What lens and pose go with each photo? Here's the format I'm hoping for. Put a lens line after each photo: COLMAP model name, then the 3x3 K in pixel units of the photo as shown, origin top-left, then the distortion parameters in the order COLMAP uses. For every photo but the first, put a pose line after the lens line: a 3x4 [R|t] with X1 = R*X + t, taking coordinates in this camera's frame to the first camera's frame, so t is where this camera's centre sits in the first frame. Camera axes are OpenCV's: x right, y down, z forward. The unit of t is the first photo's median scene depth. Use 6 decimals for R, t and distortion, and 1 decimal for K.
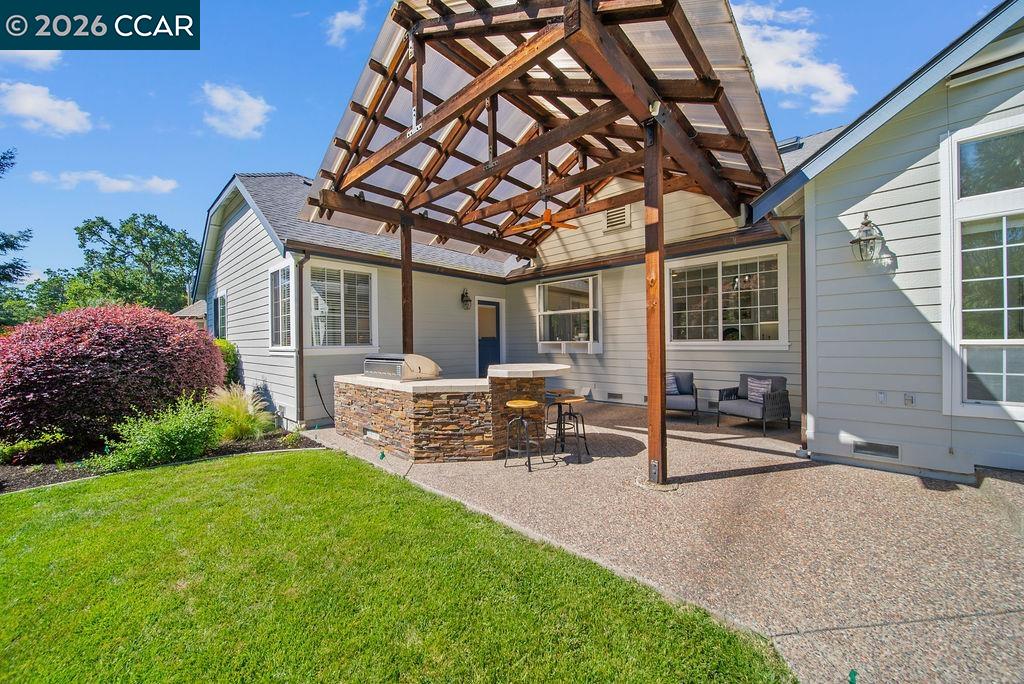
lens RADIAL K [[370.1, 0, 512.0], [0, 370.1, 342.0], [0, 0, 1]] dist [0.000716, -0.000062]
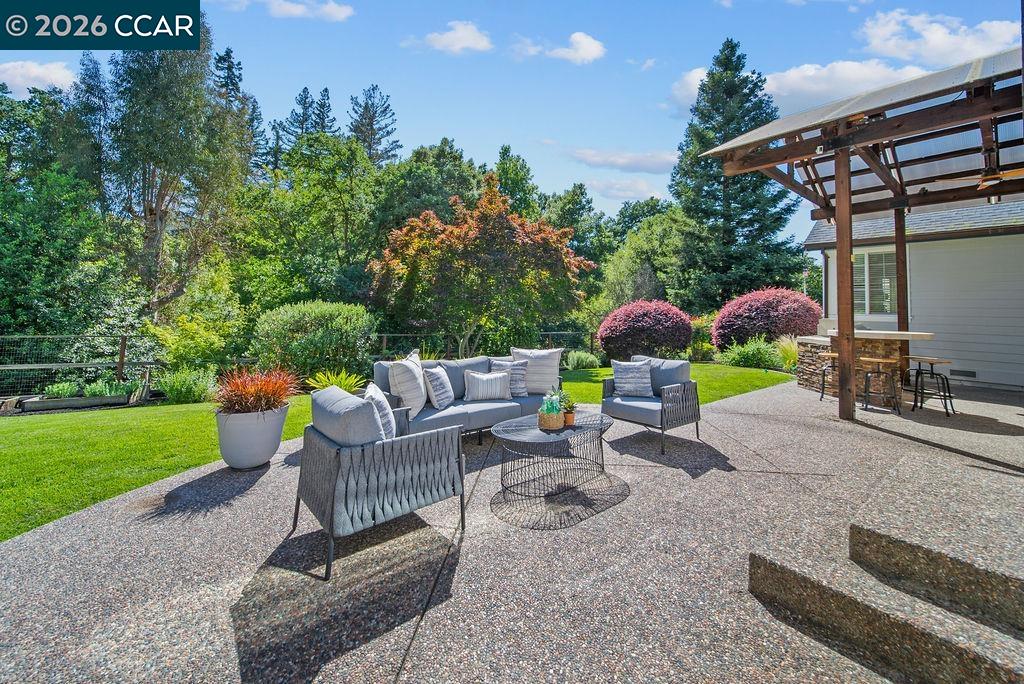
lens RADIAL K [[394.9, 0, 499.8], [0, 394.9, 287.6], [0, 0, 1]] dist [-0.000249, -0.000071]
pose [[-0.171224, -0.044011, -0.984249, 0.905136], [-0.026789, 0.998840, -0.040003, 0.005671], [0.984868, 0.019518, -0.172205, 0.019573]]
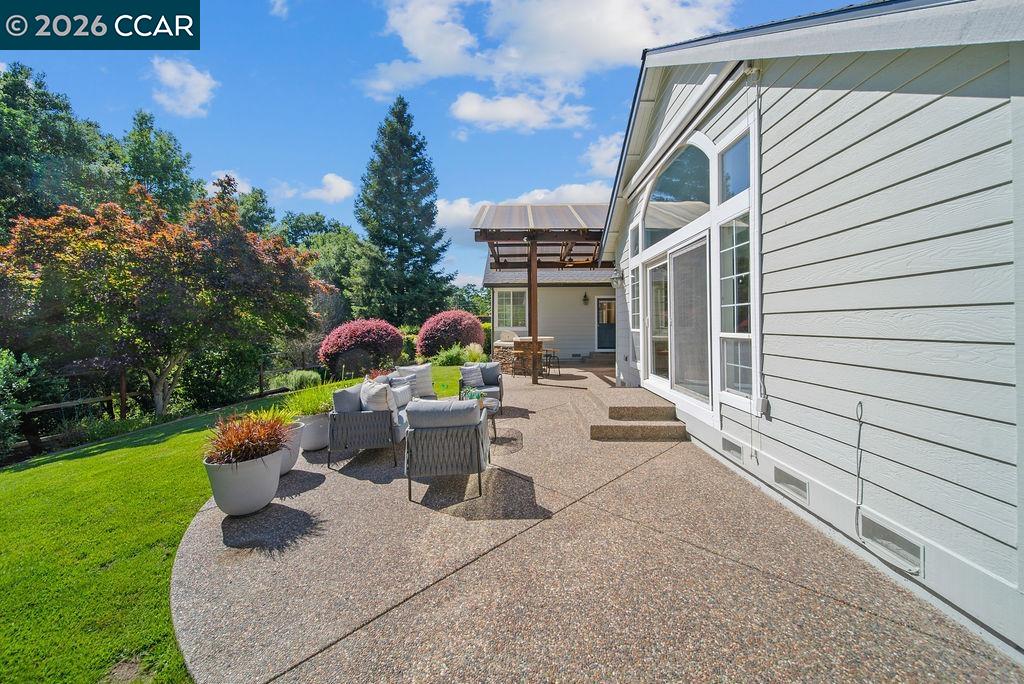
lens RADIAL K [[378.9, 0, 513.8], [0, 378.9, 322.4], [0, 0, 1]] dist [0.000424, 0.000020]
pose [[0.660730, 0.005123, -0.750606, 1.017262], [-0.005325, 0.999984, 0.002138, -0.017029], [0.750605, 0.002584, 0.660746, -0.366729]]
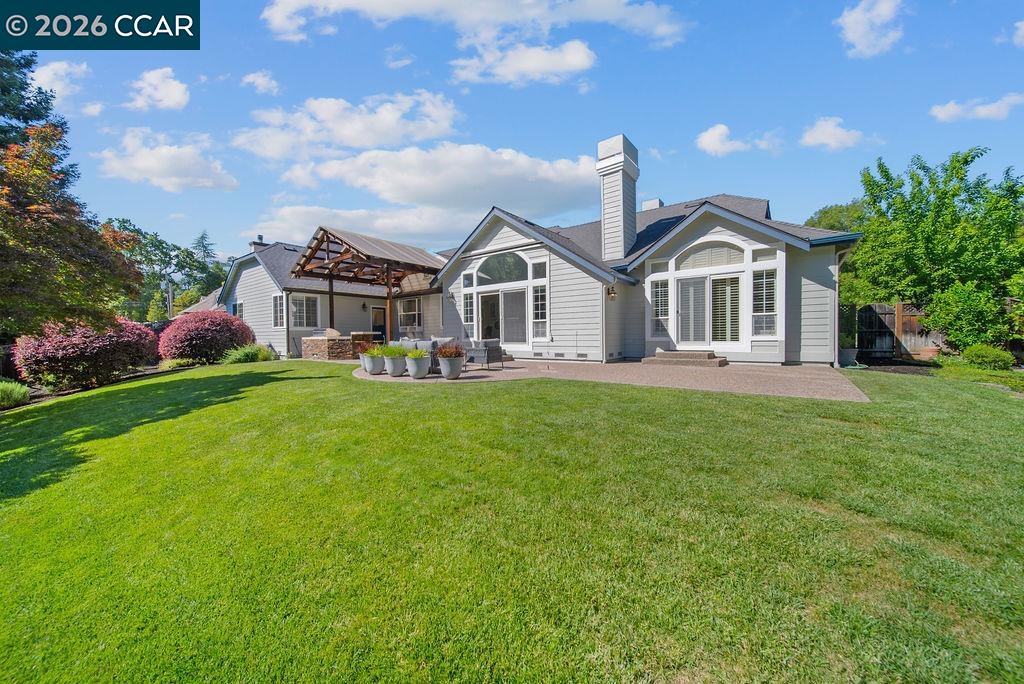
lens RADIAL K [[369.3, 0, 513.8], [0, 369.3, 339.1], [0, 0, 1]] dist [0.000727, 0.000005]
pose [[0.996457, 0.001167, 0.084095, 0.620324], [-0.001517, 0.999990, 0.004096, 0.067753], [-0.084090, -0.004209, 0.996449, -1.346456]]
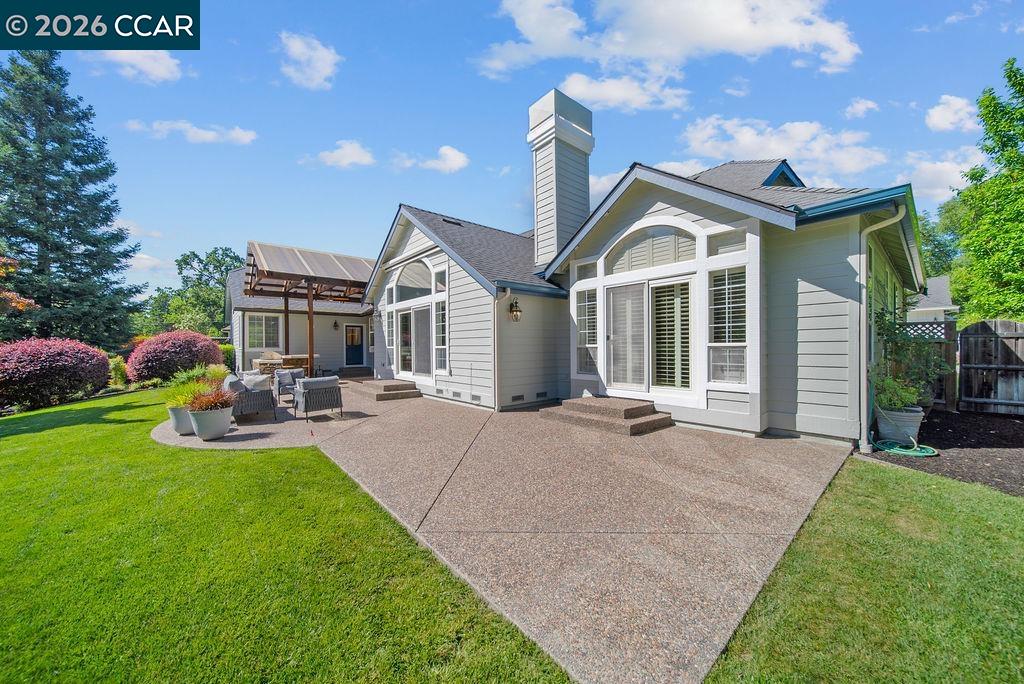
lens RADIAL K [[370.1, 0, 512.0], [0, 370.1, 342.0], [0, 0, 1]] dist [0.000716, -0.000062]
pose [[0.991152, 0.003507, -0.132685, 1.218783], [-0.005359, 0.999893, -0.013600, -0.002732], [0.132624, 0.014191, 0.991065, -0.964455]]
